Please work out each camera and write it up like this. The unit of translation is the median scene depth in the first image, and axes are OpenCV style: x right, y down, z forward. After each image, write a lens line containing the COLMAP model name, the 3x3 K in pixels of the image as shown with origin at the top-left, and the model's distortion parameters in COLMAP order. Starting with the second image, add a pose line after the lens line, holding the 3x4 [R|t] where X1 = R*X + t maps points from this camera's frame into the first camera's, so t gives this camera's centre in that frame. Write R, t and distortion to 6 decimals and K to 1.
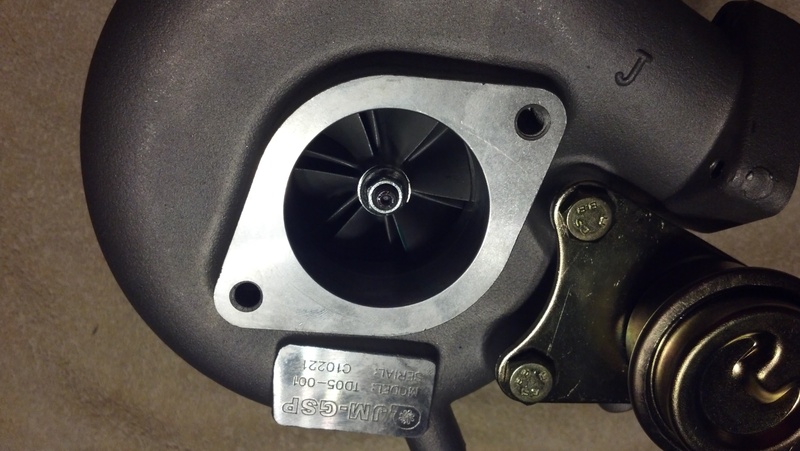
lens RADIAL K [[892.4, 0, 400.0], [0, 892.4, 225.5], [0, 0, 1]] dist [0.008409, -0.330182]
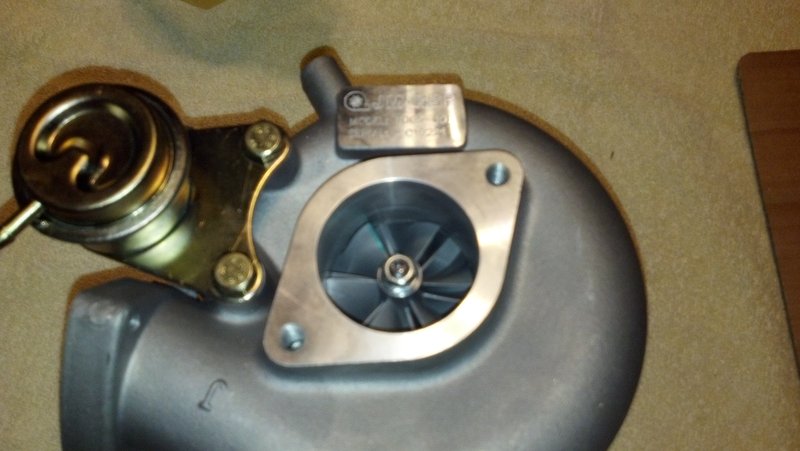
lens RADIAL K [[892.4, 0, 400.0], [0, 892.4, 225.5], [0, 0, 1]] dist [0.008409, -0.330182]
pose [[-0.988734, 0.123015, -0.085274, 0.053997], [-0.132169, -0.984919, 0.111649, -0.075068], [-0.070254, 0.121662, 0.990082, -0.158462]]
